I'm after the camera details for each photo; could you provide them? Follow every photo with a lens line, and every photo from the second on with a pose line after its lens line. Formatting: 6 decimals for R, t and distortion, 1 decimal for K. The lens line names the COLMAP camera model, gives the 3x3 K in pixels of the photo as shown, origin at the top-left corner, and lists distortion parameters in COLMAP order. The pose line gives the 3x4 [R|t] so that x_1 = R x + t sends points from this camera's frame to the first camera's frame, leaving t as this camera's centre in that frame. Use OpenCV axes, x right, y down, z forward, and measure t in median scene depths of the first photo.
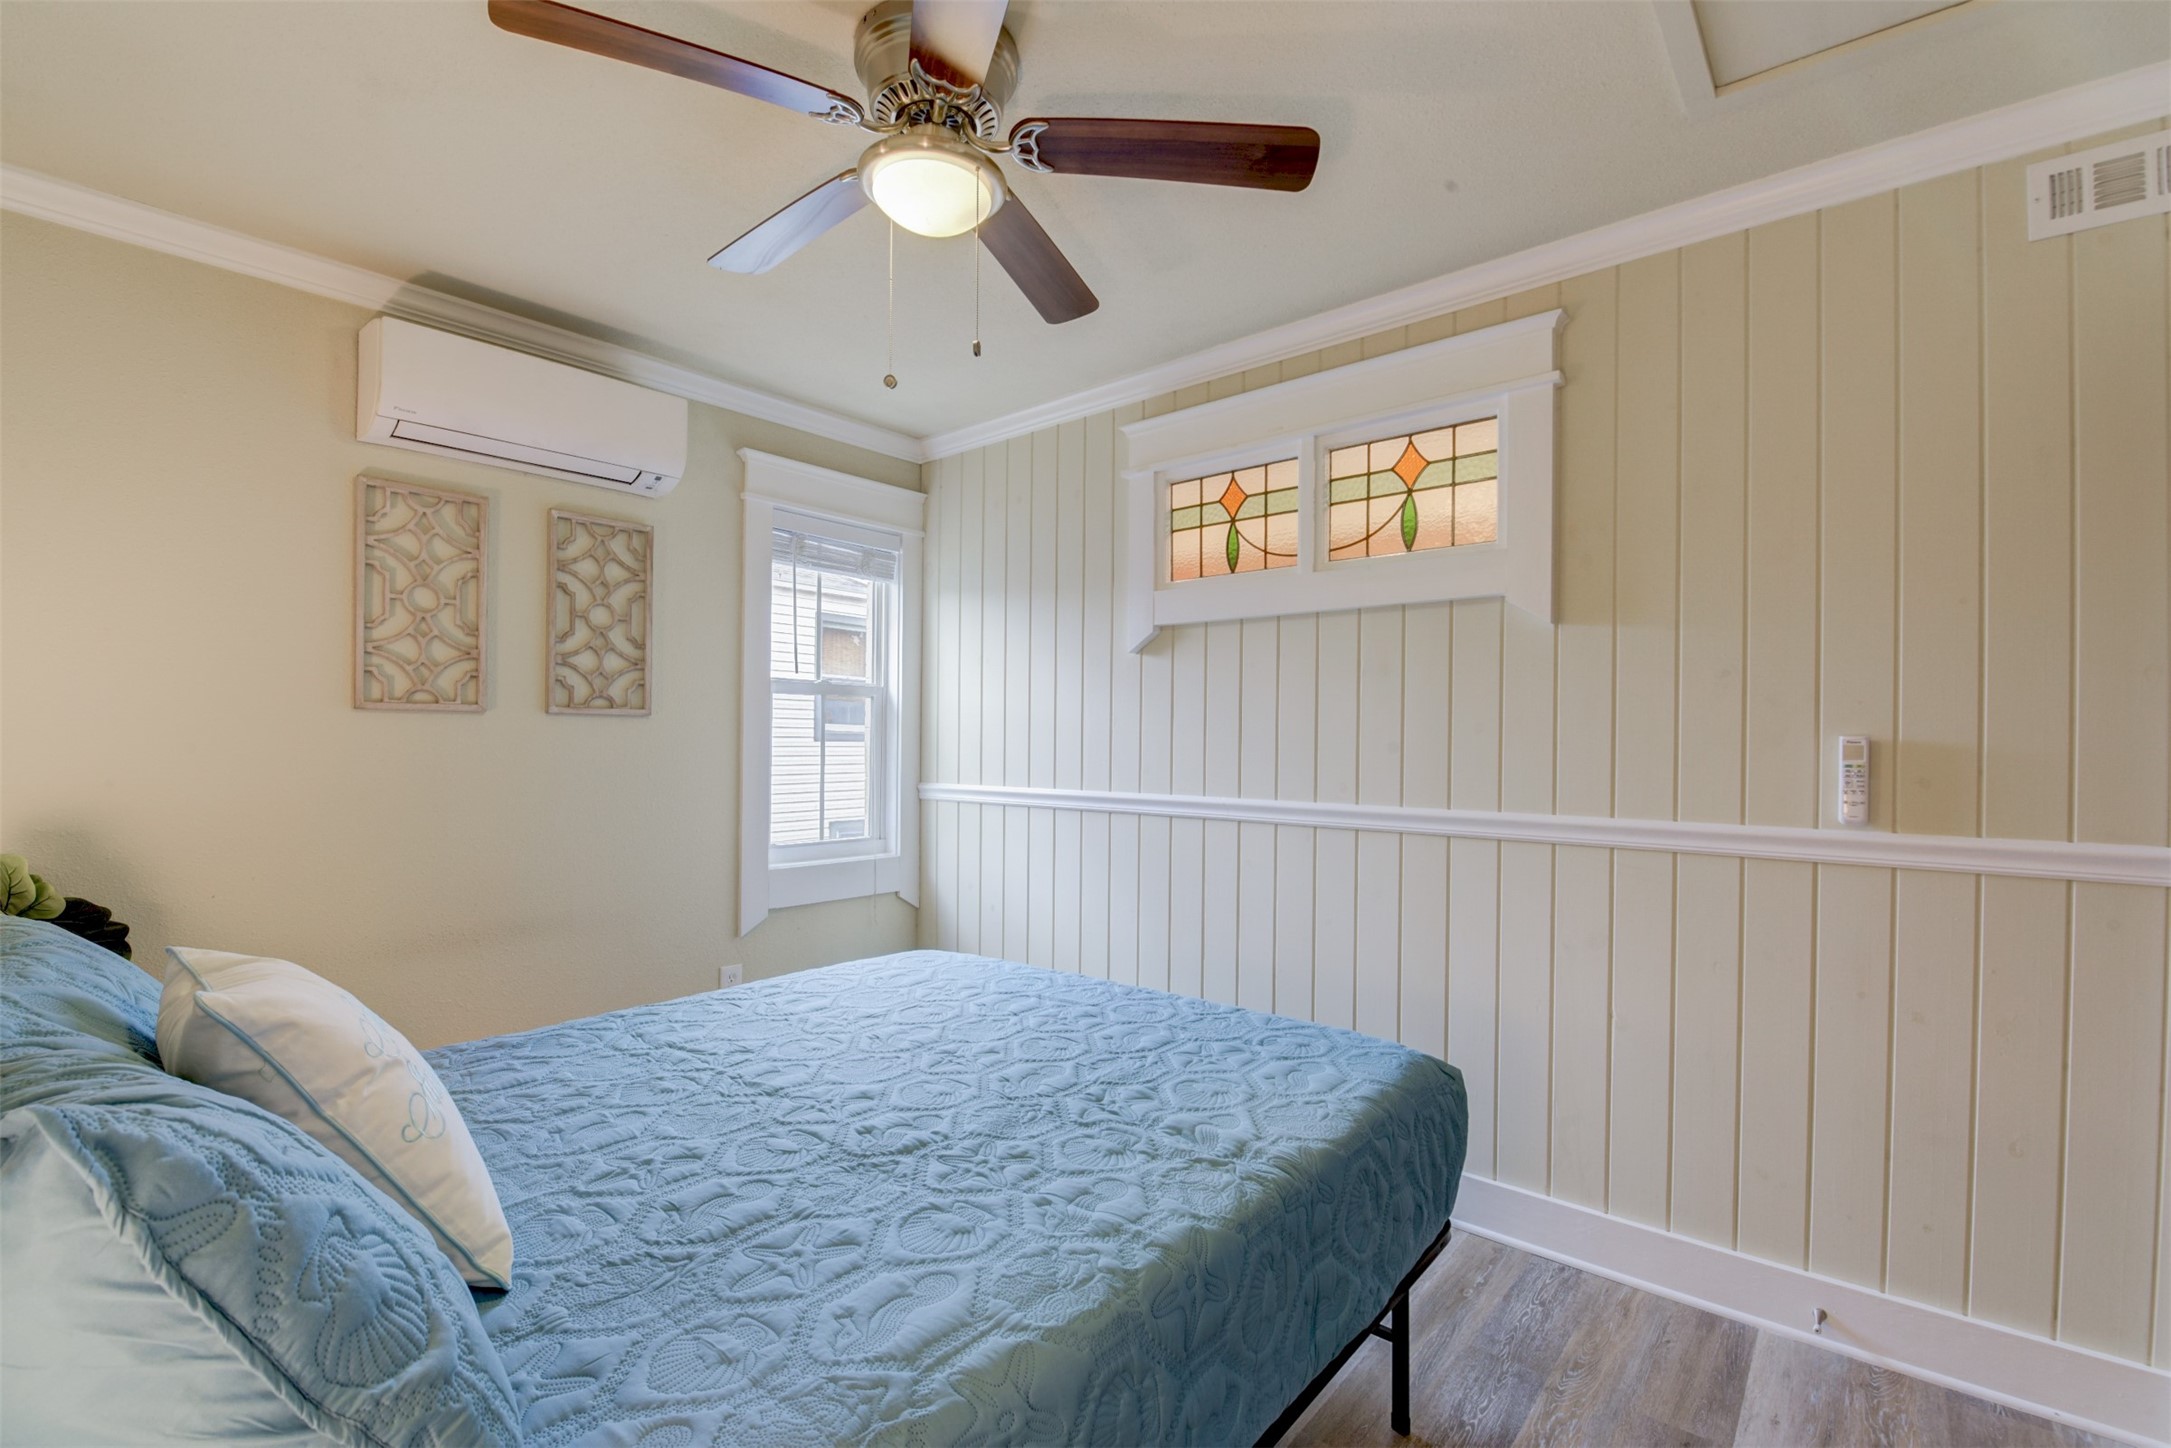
lens RADIAL K [[942.4, 0, 1102.7], [0, 942.4, 744.1], [0, 0, 1]] dist [-0.004148, -0.007992]
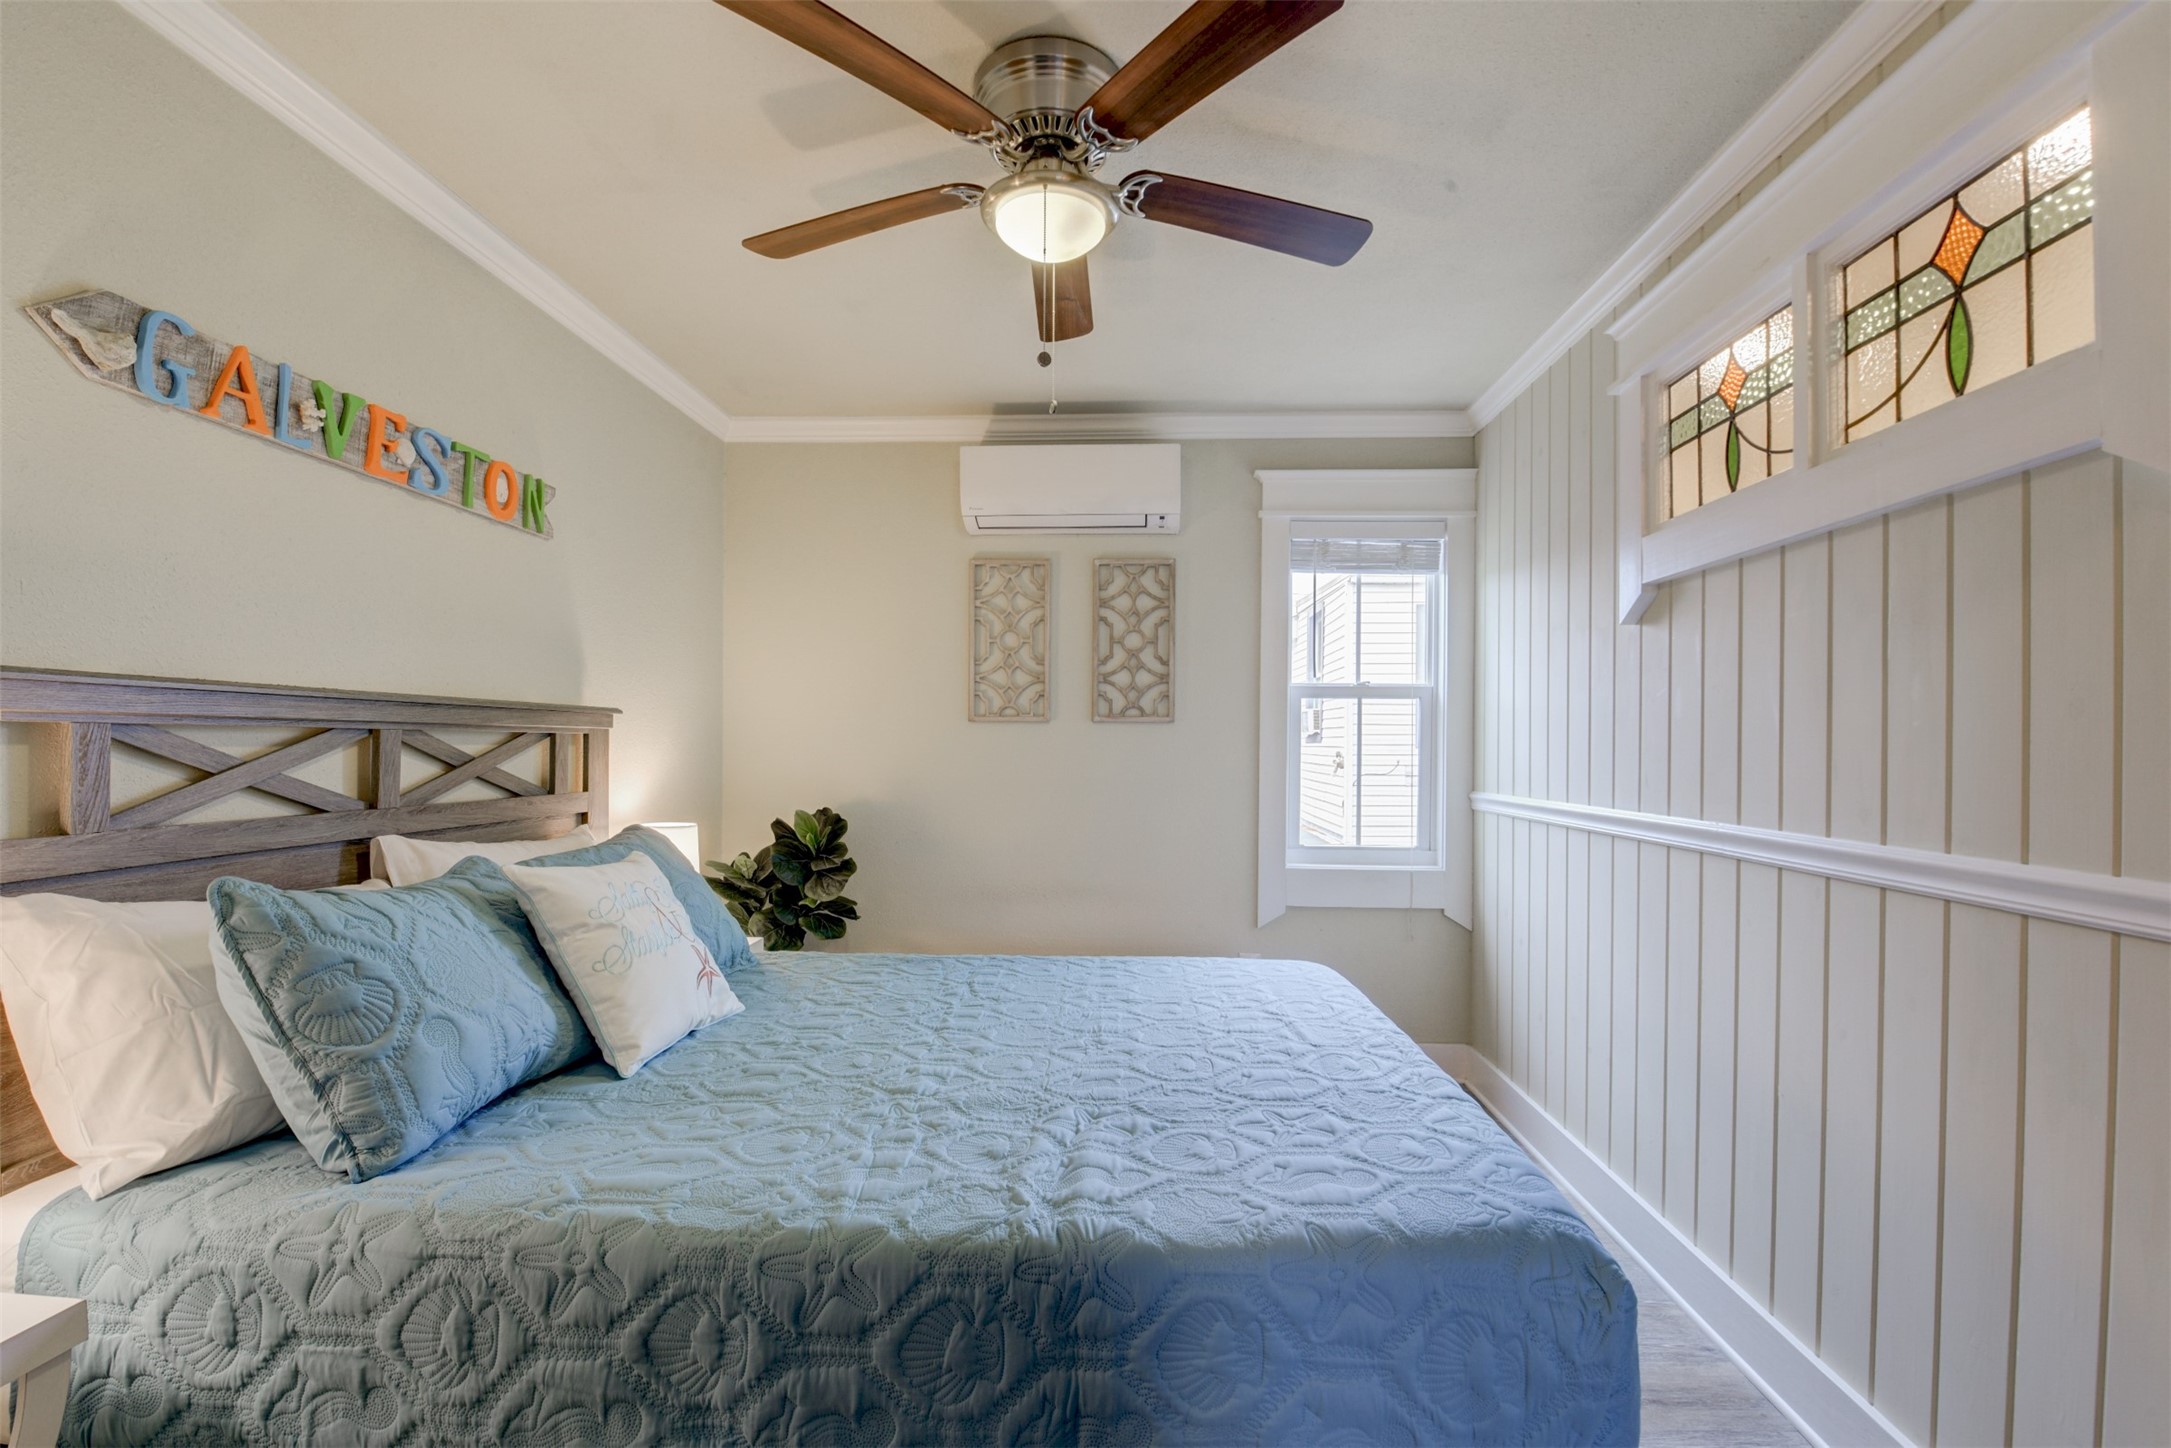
lens RADIAL K [[942.4, 0, 1095.9], [0, 942.4, 744.3], [0, 0, 1]] dist [-0.004148, -0.007992]
pose [[0.611114, -0.003908, -0.791533, 0.448732], [-0.004742, 0.999952, -0.008598, 0.008598], [0.791528, 0.009007, 0.611066, 0.256764]]
